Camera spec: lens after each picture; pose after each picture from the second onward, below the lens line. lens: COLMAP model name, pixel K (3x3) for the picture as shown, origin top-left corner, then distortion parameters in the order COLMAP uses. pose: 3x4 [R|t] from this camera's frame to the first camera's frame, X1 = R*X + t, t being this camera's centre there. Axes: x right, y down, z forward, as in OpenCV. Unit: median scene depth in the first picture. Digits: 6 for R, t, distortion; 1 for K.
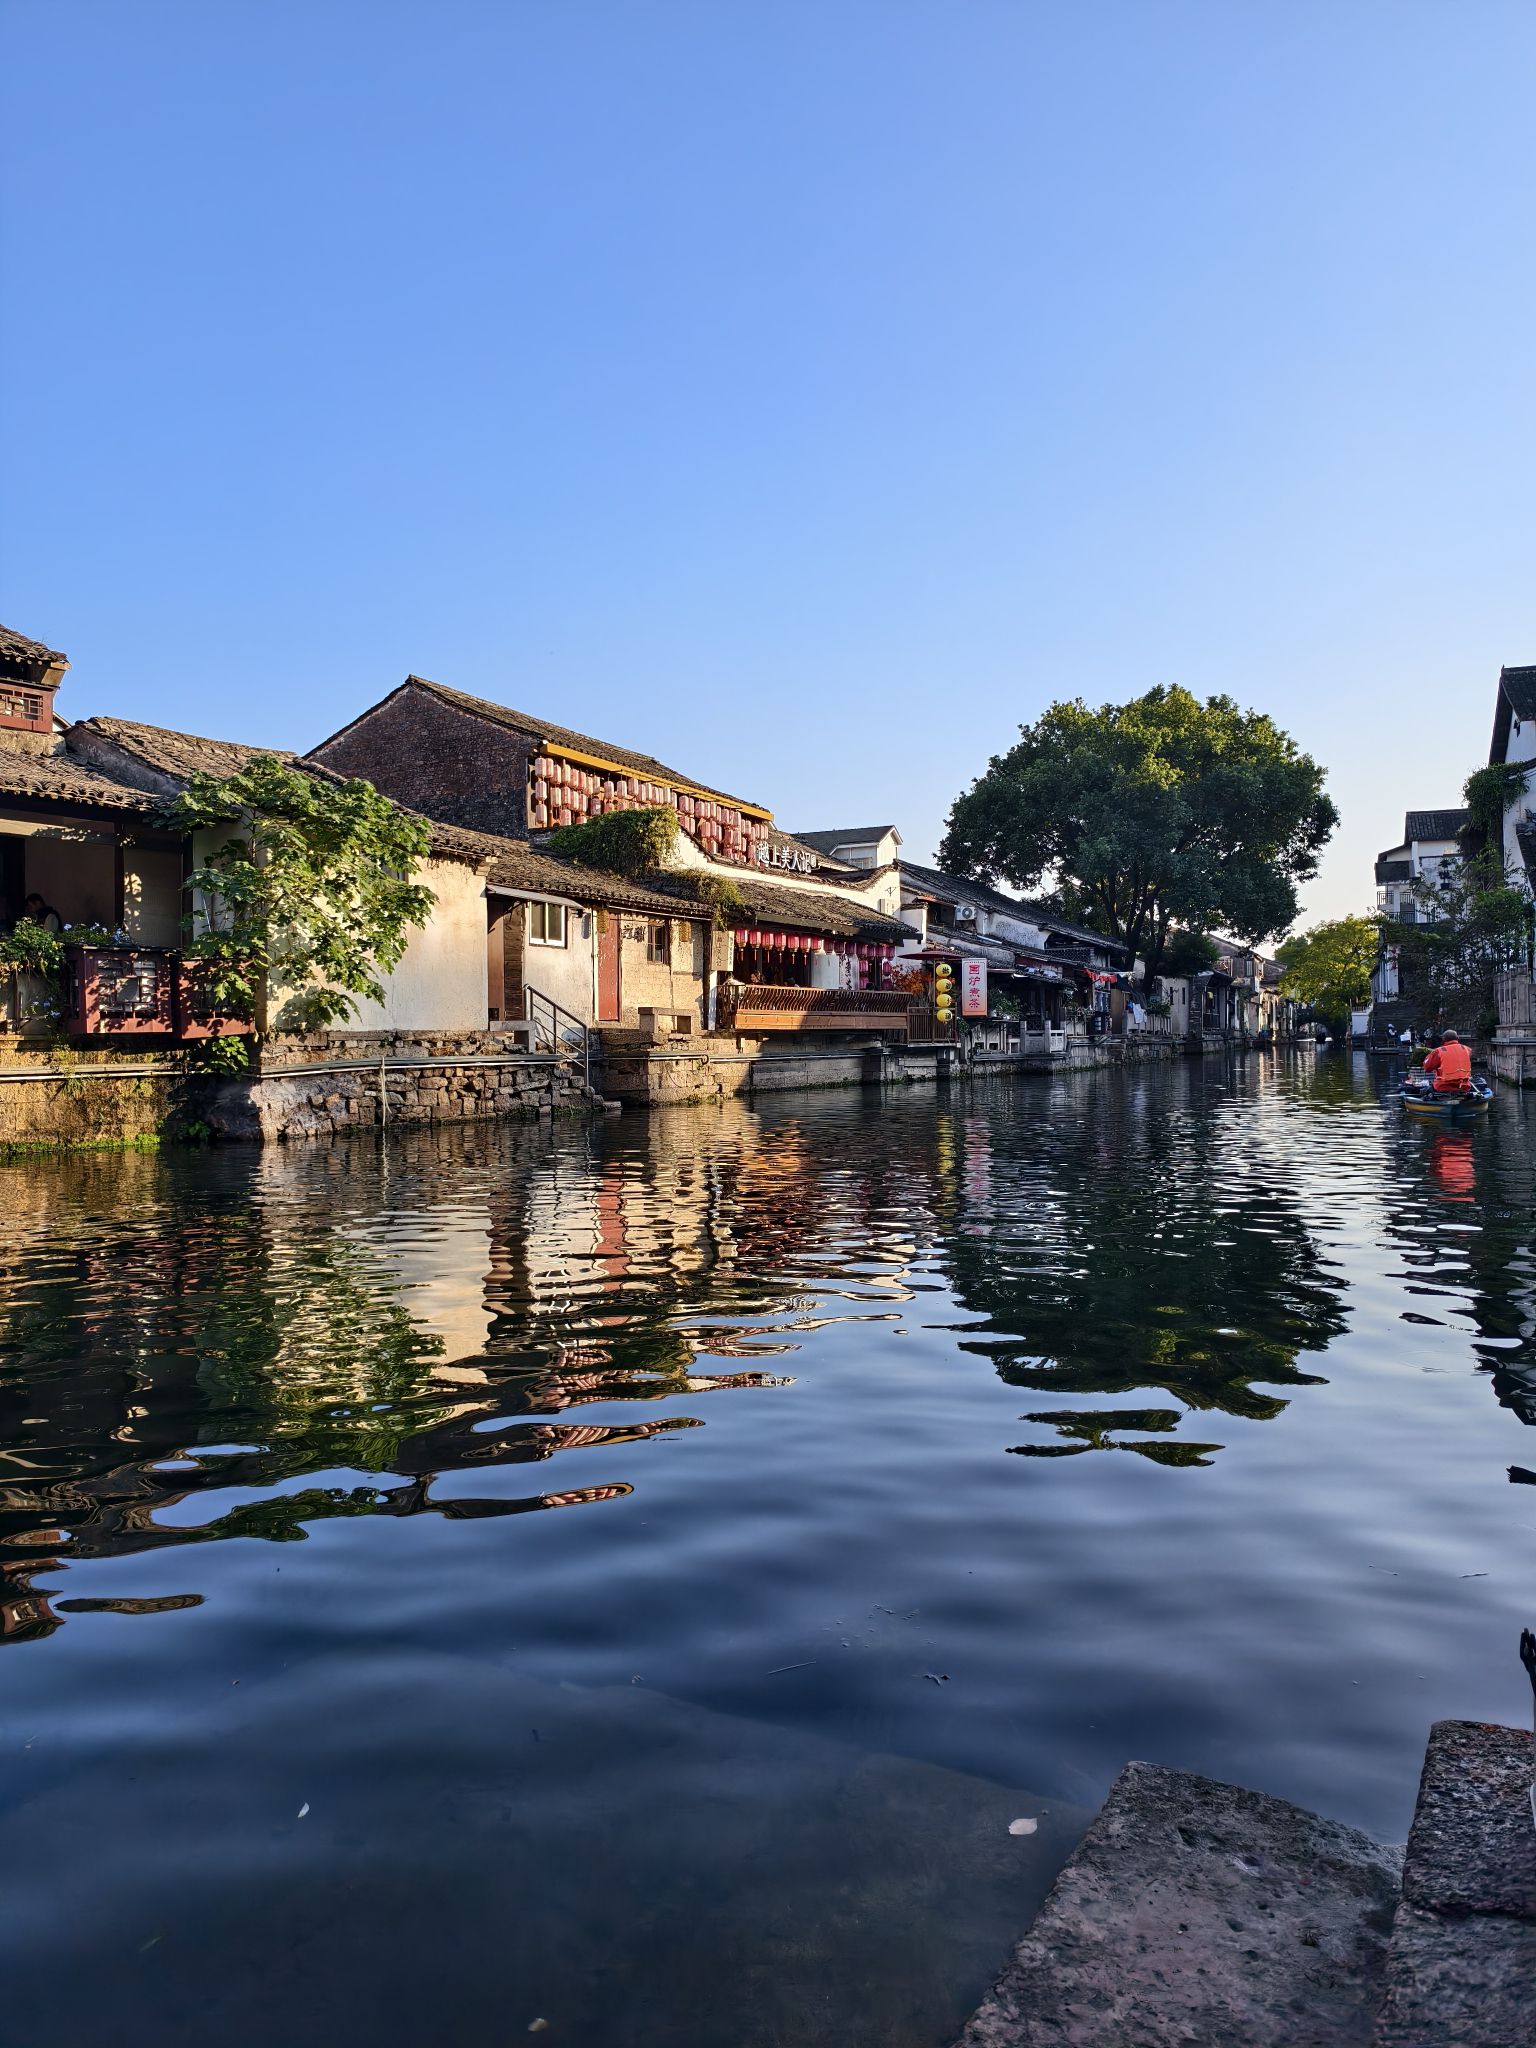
lens RADIAL K [[1384.0, 0, 768.0], [0, 1384.0, 1024.0], [0, 0, 1]] dist [-0.001663, -0.000523]
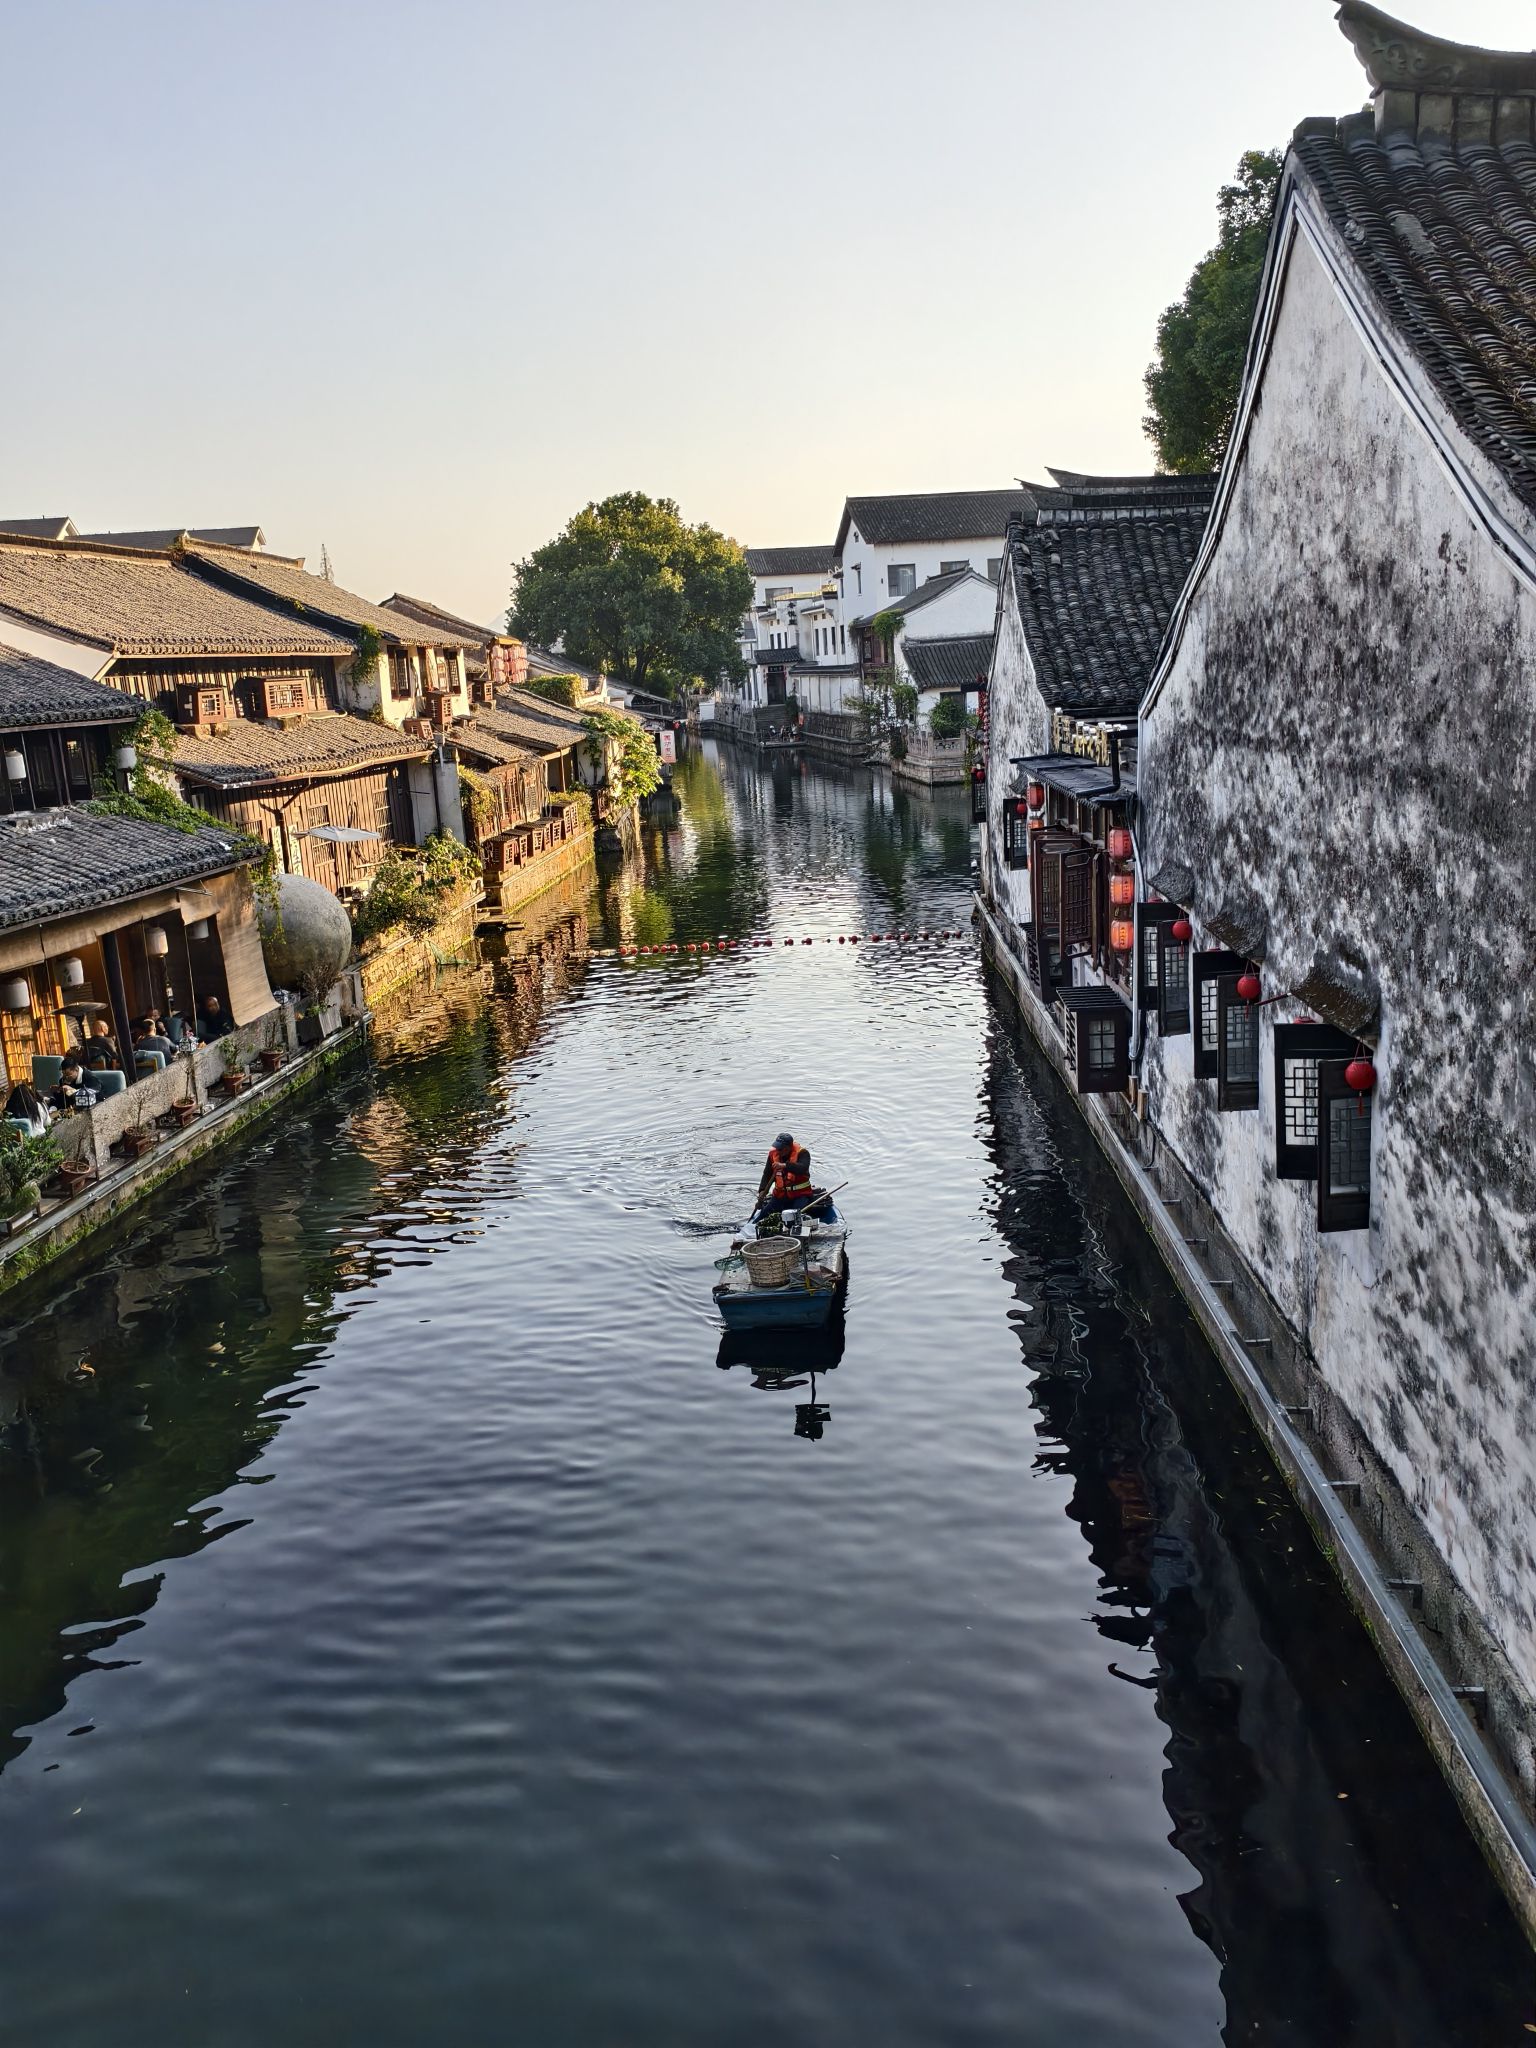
lens RADIAL K [[1589.9, 0, 768.0], [0, 1589.9, 1024.0], [0, 0, 1]] dist [0.007611, 0.001751]
pose [[0.862474, -0.148001, 0.483978, -0.548049], [0.042744, 0.974171, 0.221731, -0.088868], [-0.504294, -0.170550, 0.846523, -0.625481]]
